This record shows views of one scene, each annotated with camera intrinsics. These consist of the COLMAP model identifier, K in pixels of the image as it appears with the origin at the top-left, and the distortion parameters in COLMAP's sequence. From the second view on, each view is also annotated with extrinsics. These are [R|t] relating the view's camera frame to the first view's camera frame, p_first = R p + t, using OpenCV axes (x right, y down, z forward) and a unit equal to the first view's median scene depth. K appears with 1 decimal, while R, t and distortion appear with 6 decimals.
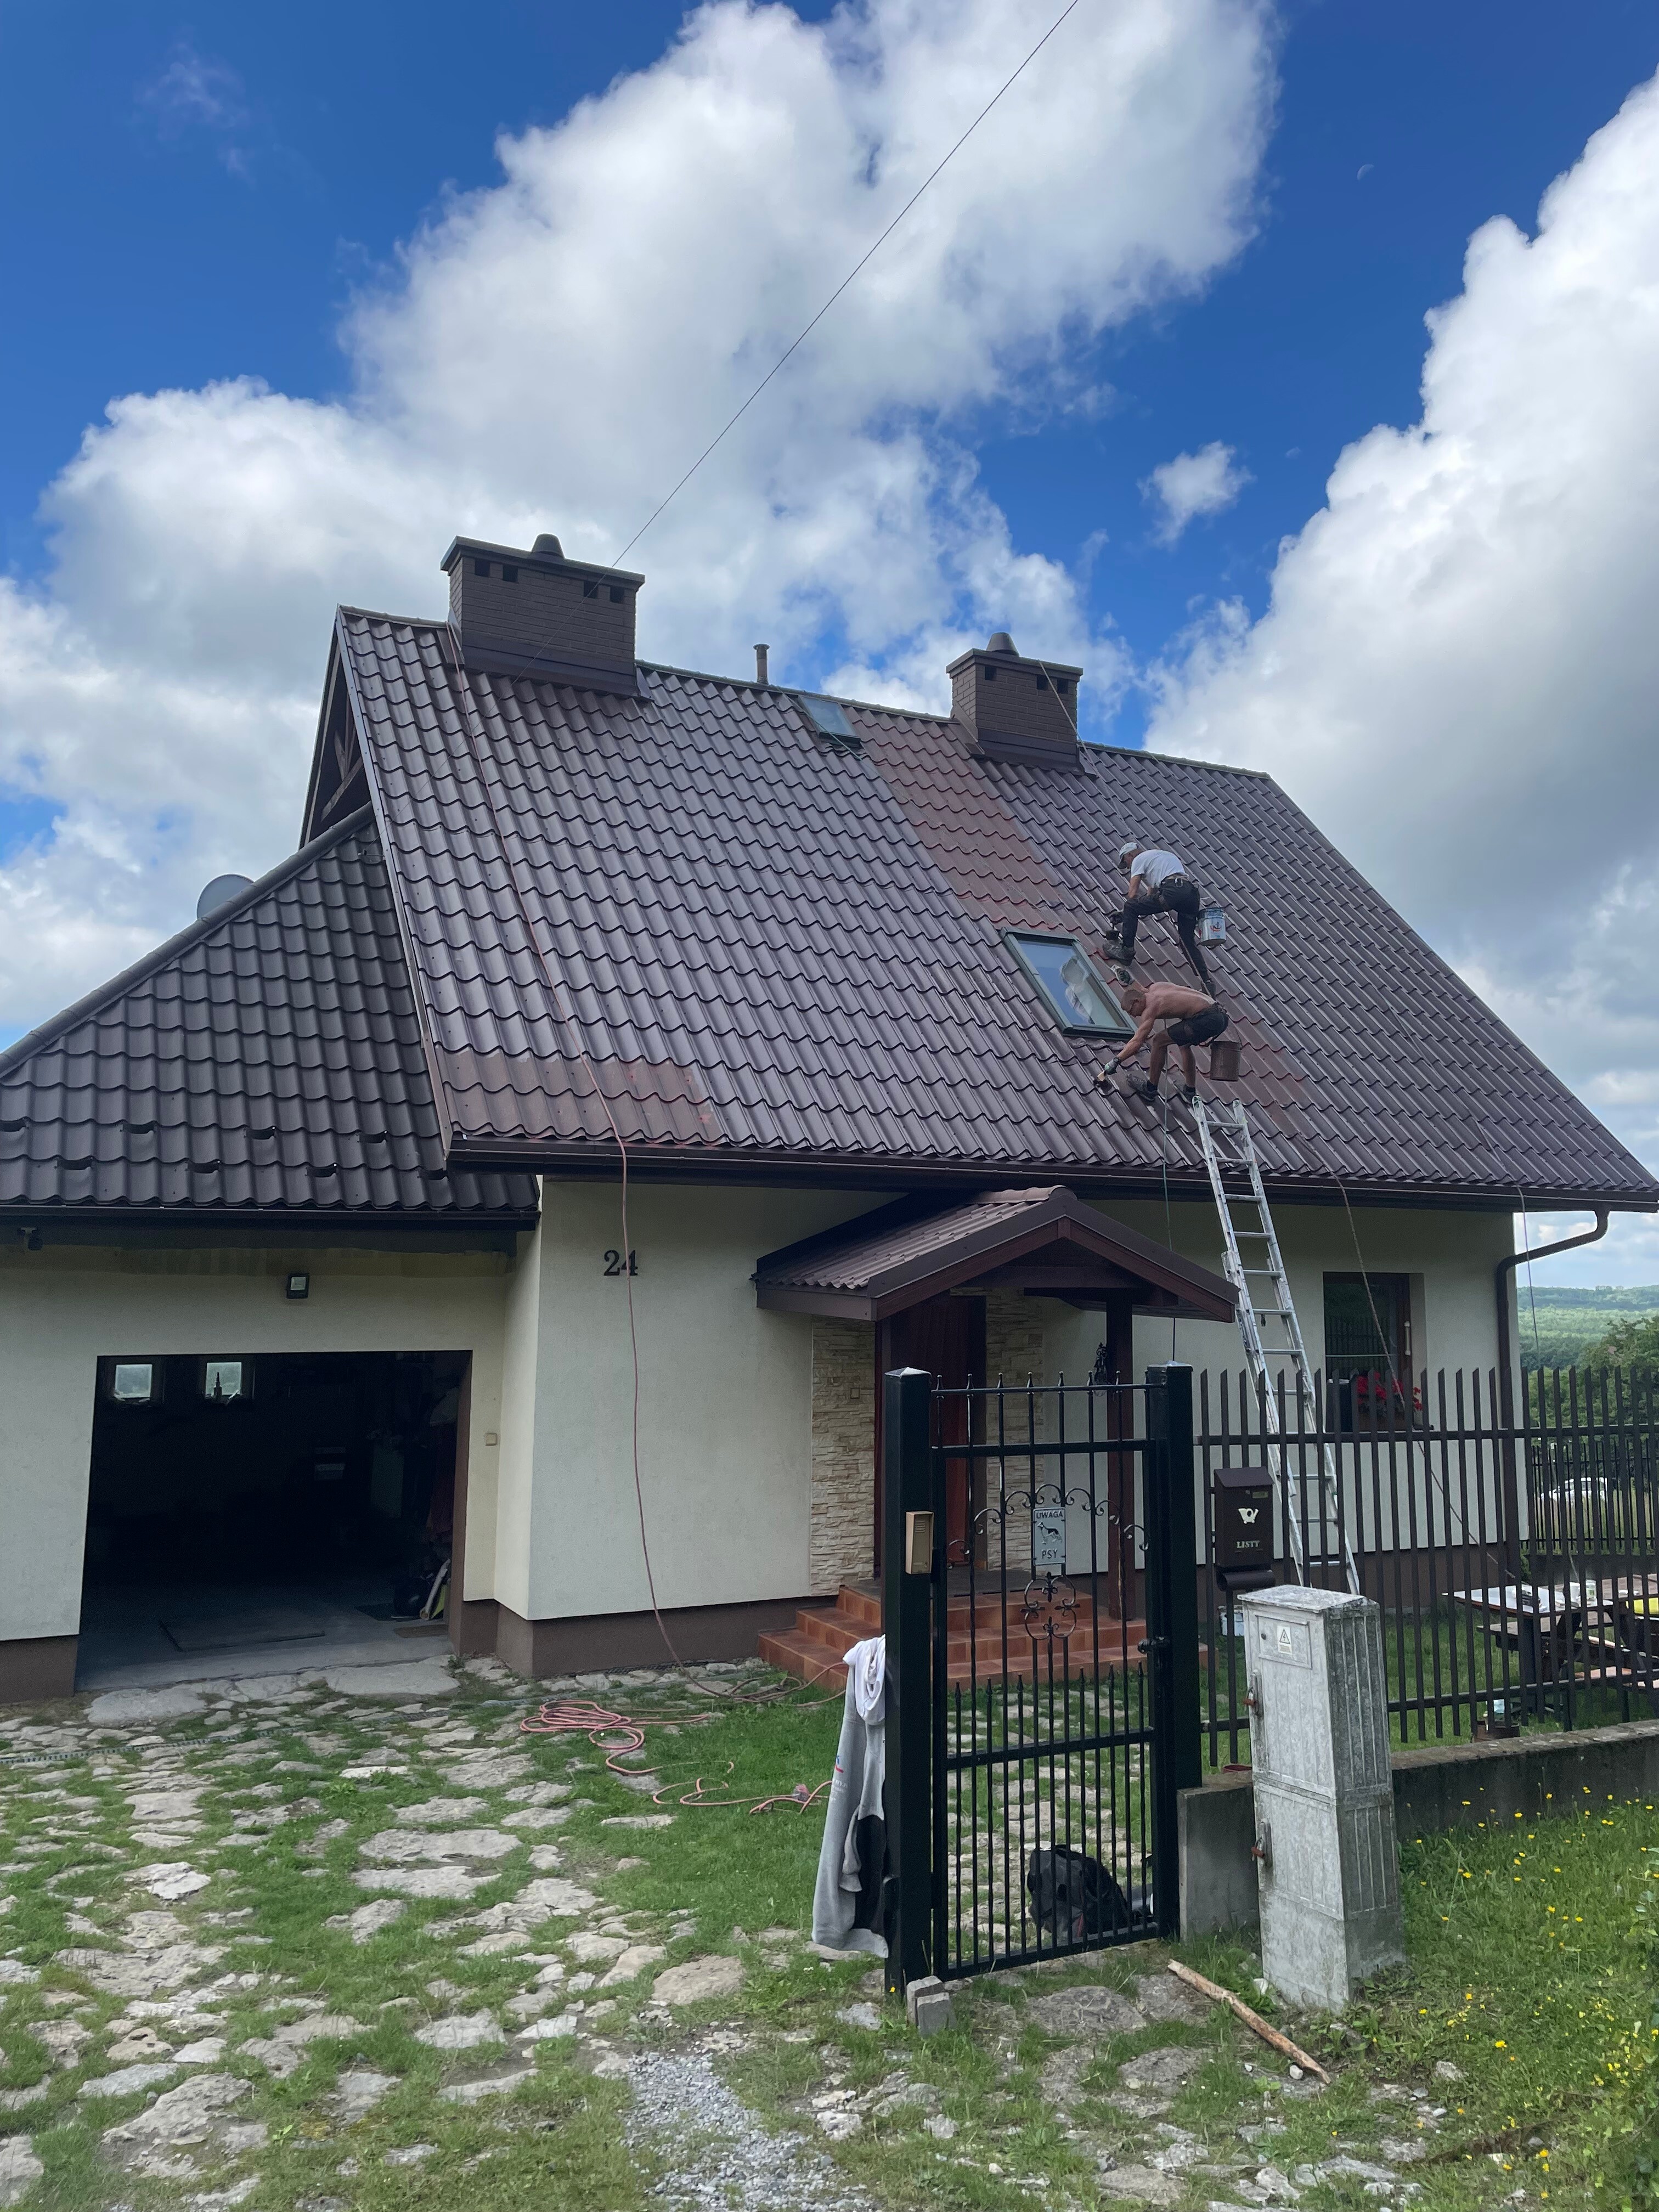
lens RADIAL K [[1646.5, 0, 831.2], [0, 1646.5, 1082.1], [0, 0, 1]] dist [0.120599, -0.000390]
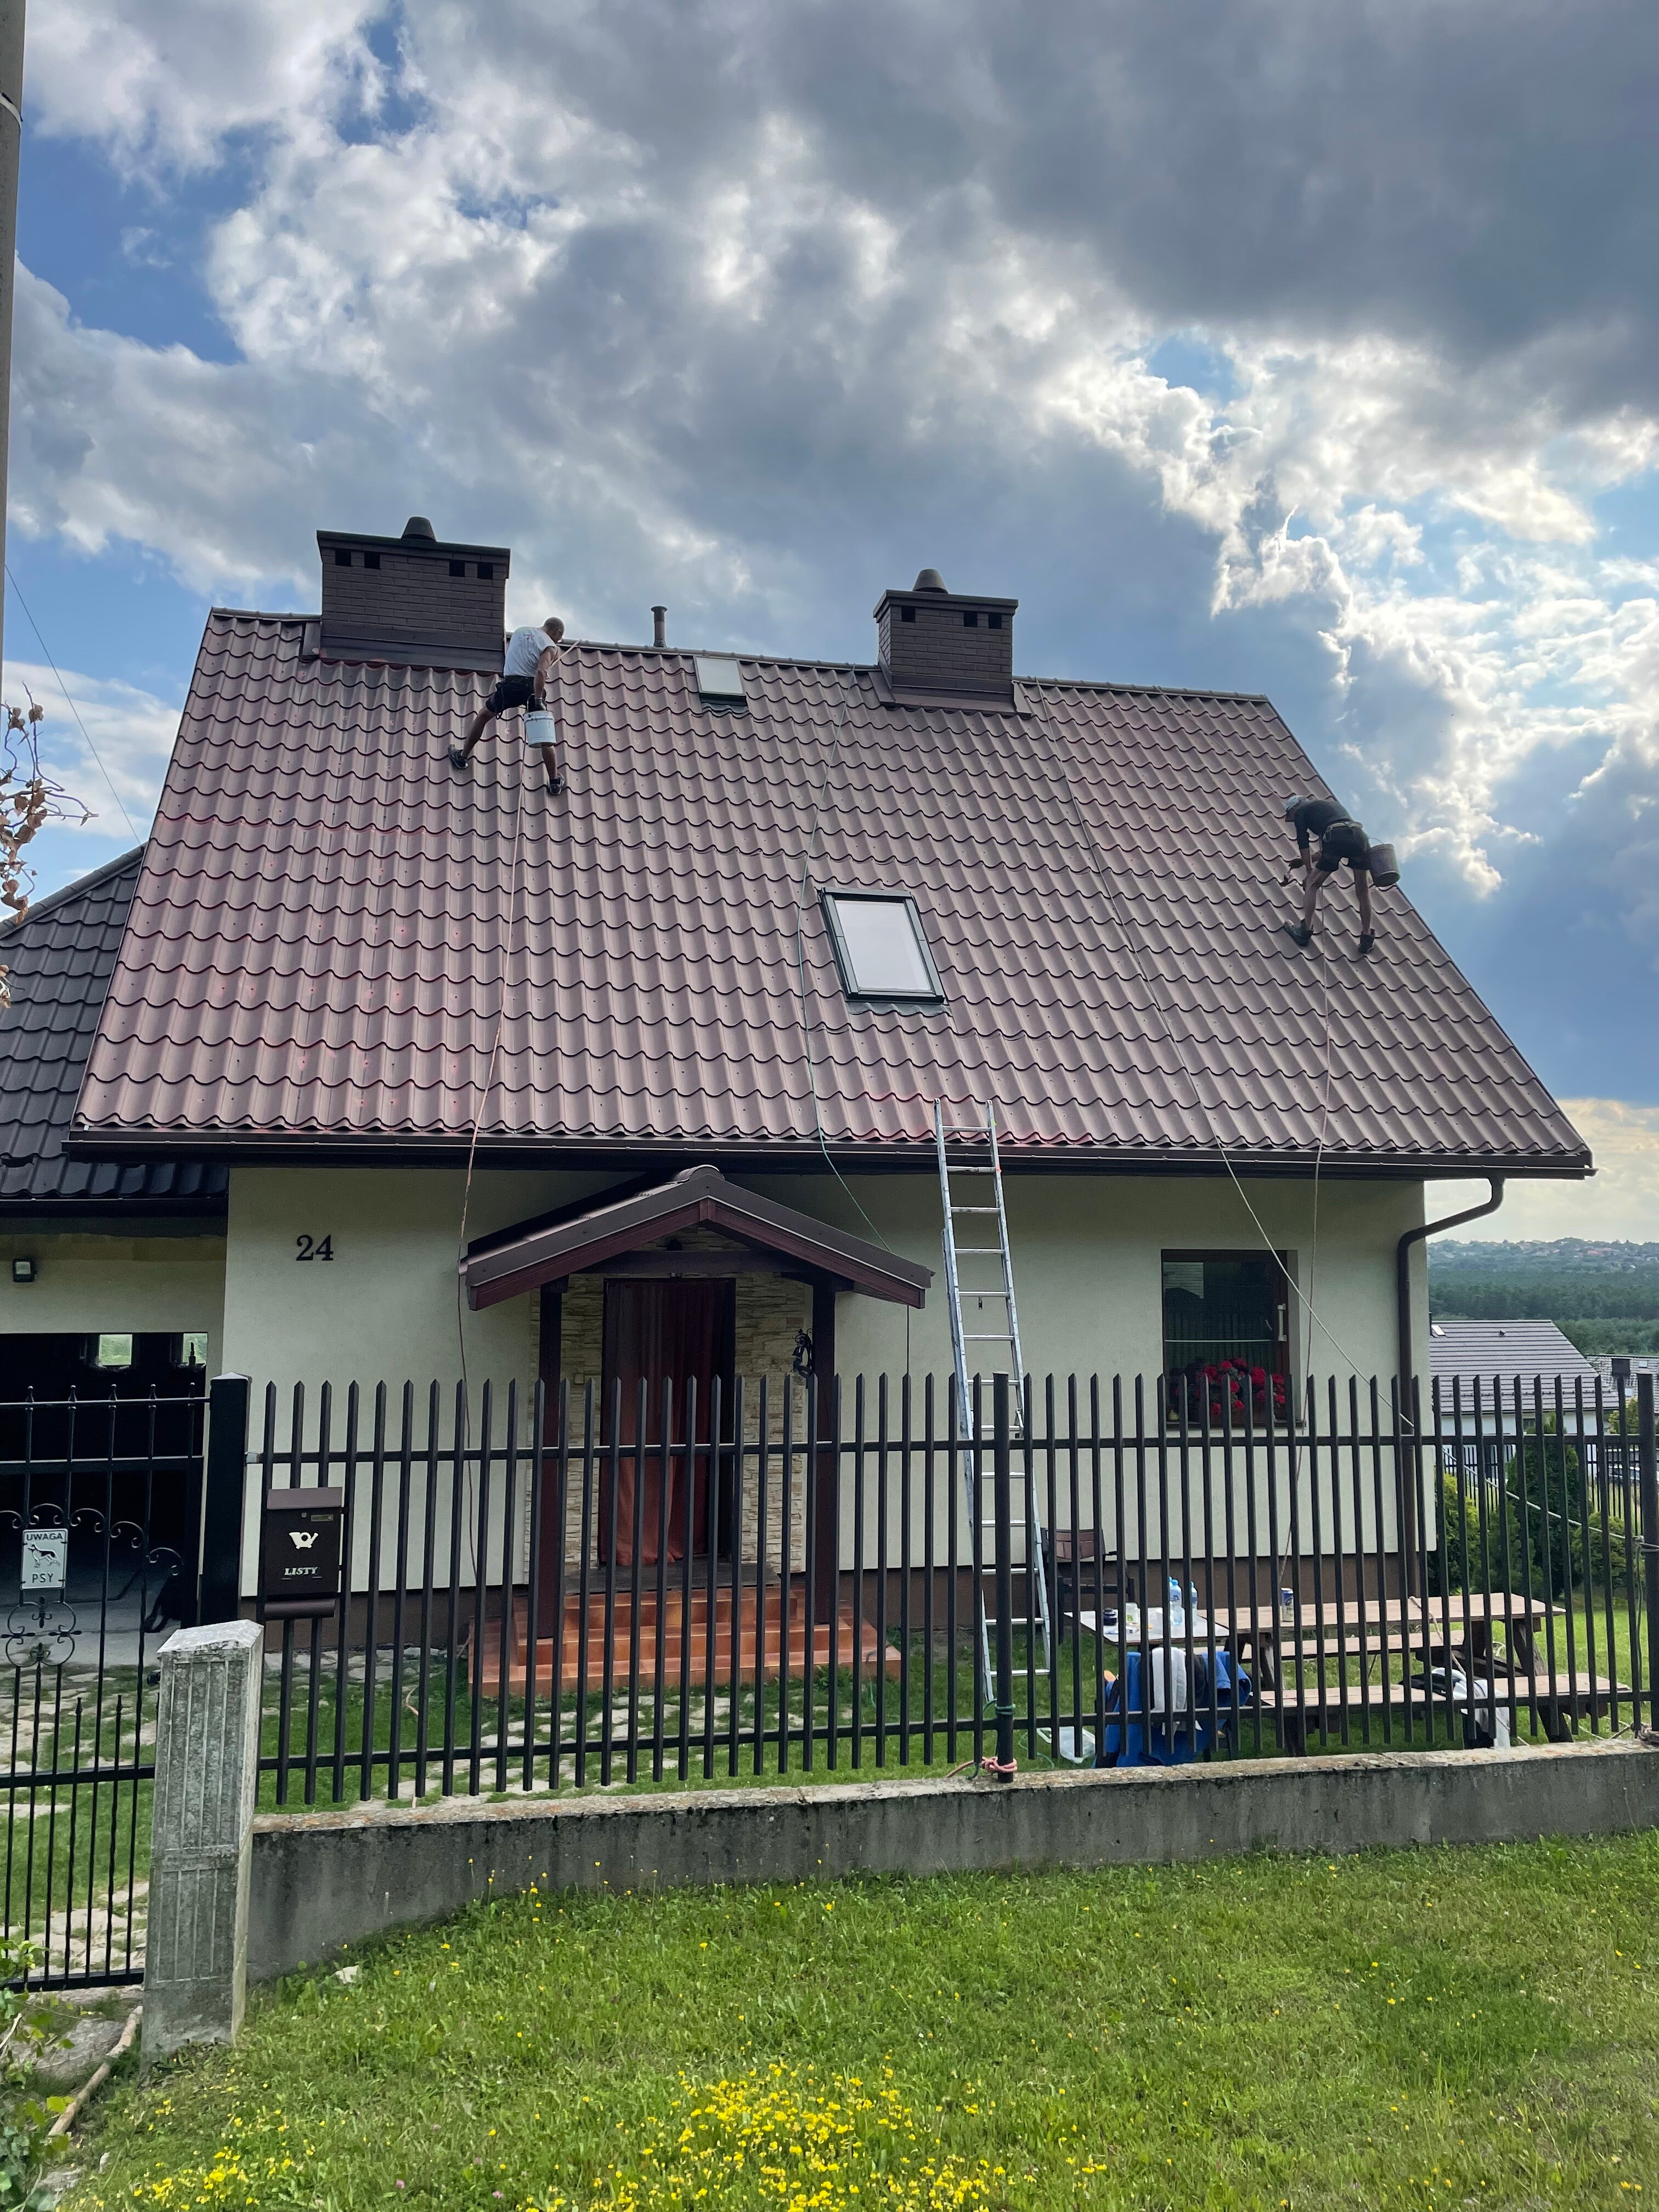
lens RADIAL K [[1643.5, 0, 799.1], [0, 1643.5, 1100.2], [0, 0, 1]] dist [0.057121, 0.010545]
pose [[0.971975, -0.022481, -0.234009, 0.311279], [0.029849, 0.999162, 0.027989, 0.001143], [0.233183, -0.034190, 0.971832, 0.082557]]
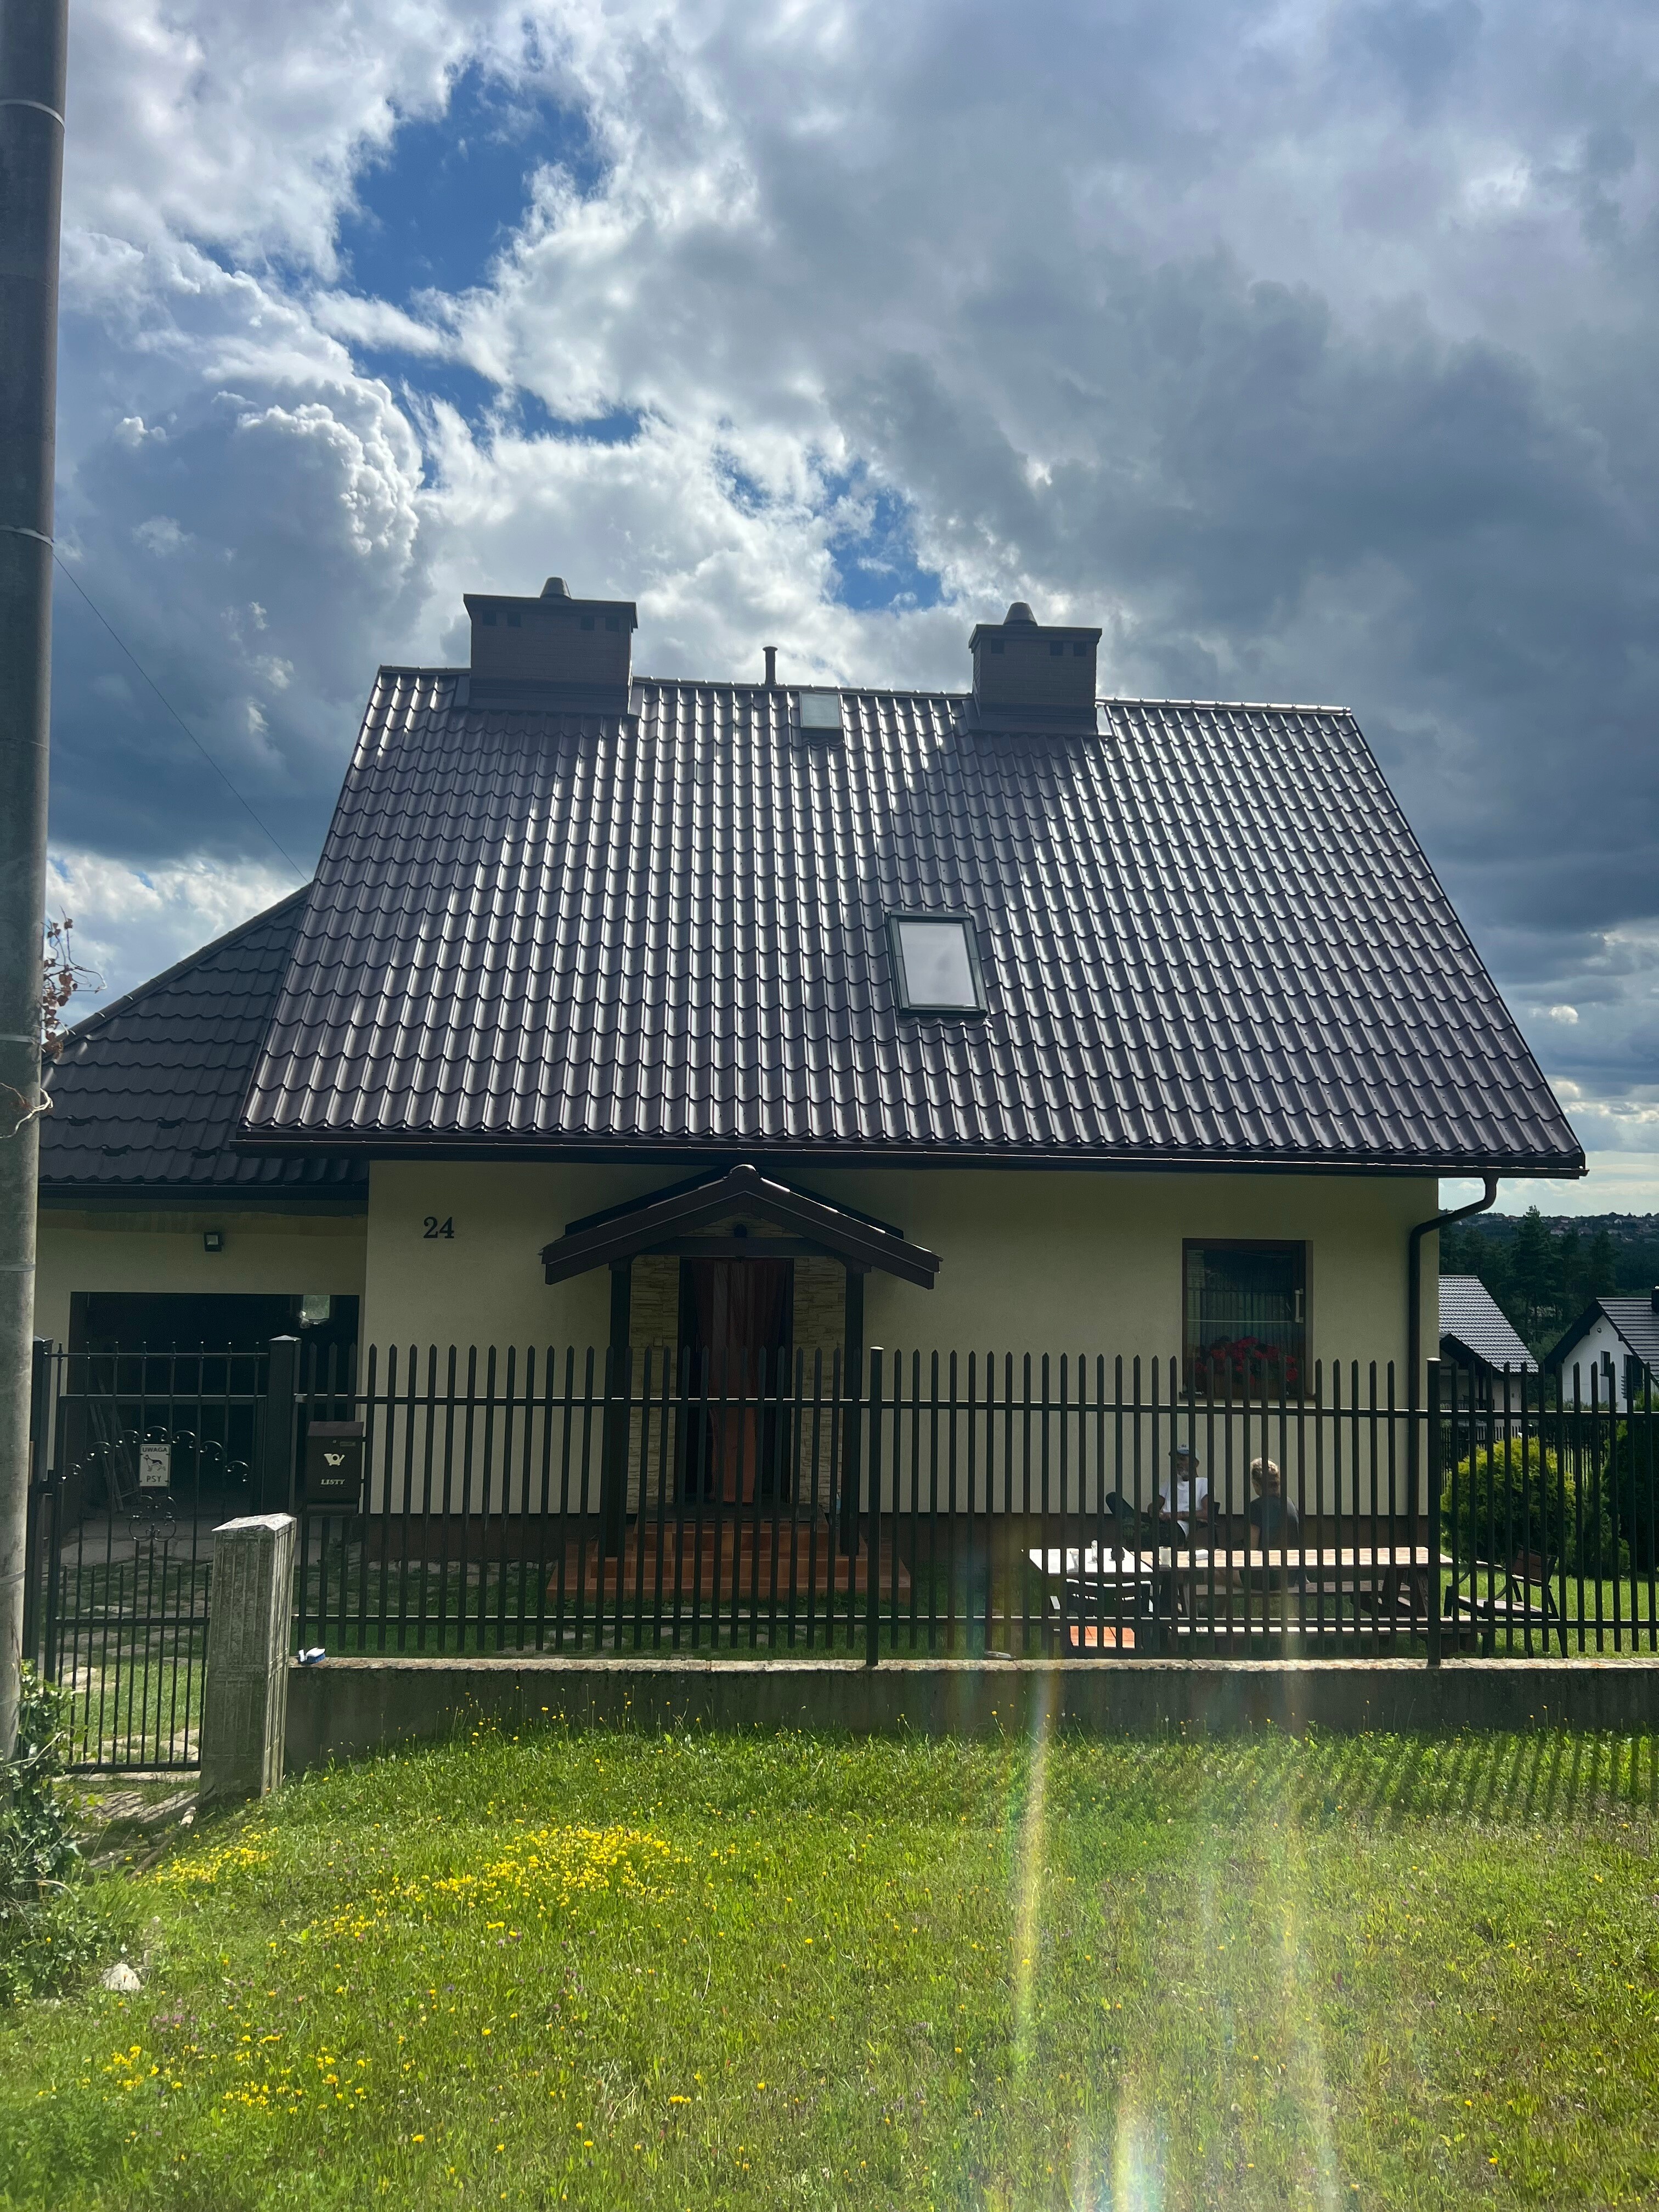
lens RADIAL K [[1635.4, 0, 829.5], [0, 1635.4, 1106.0], [0, 0, 1]] dist [0.039360, -0.008097]
pose [[0.937194, -0.009927, -0.348668, 0.437022], [0.029563, 0.998259, 0.051041, -0.023282], [0.347555, -0.058142, 0.935855, 0.000008]]
